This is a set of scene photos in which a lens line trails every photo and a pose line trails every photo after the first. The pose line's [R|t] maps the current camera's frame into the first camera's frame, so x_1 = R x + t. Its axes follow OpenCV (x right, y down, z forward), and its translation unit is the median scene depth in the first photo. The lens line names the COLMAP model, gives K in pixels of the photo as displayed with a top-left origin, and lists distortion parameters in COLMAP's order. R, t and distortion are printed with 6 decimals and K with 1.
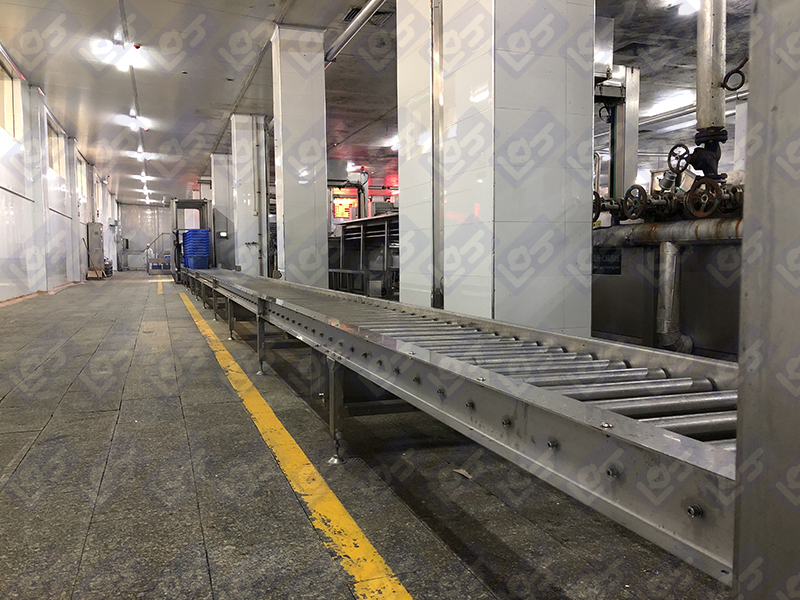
lens RADIAL K [[659.2, 0, 398.7], [0, 659.2, 296.3], [0, 0, 1]] dist [0.016690, -0.026002]
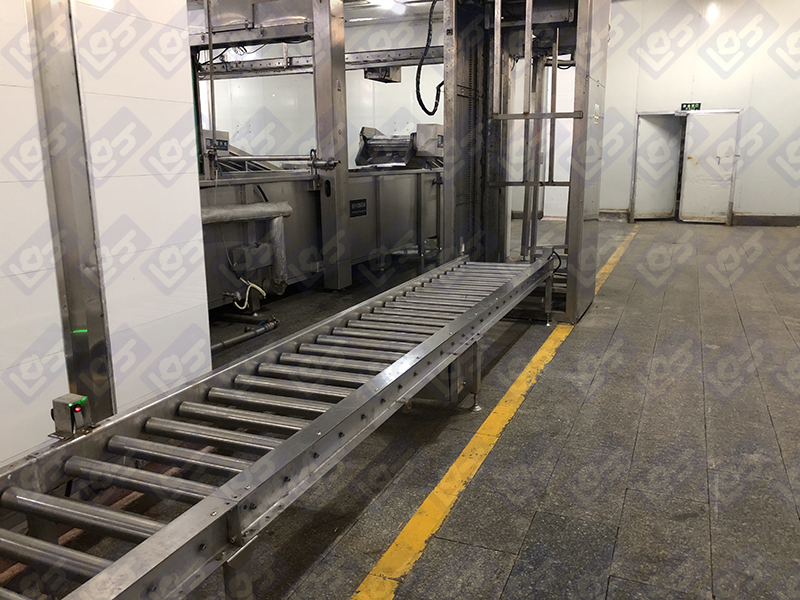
lens RADIAL K [[659.2, 0, 399.4], [0, 659.2, 299.0], [0, 0, 1]] dist [0.016690, -0.026002]
pose [[-0.729384, -0.130805, 0.671483, -0.901703], [0.058585, 0.966001, 0.251813, -0.343360], [-0.681592, 0.223007, -0.696922, 2.064455]]
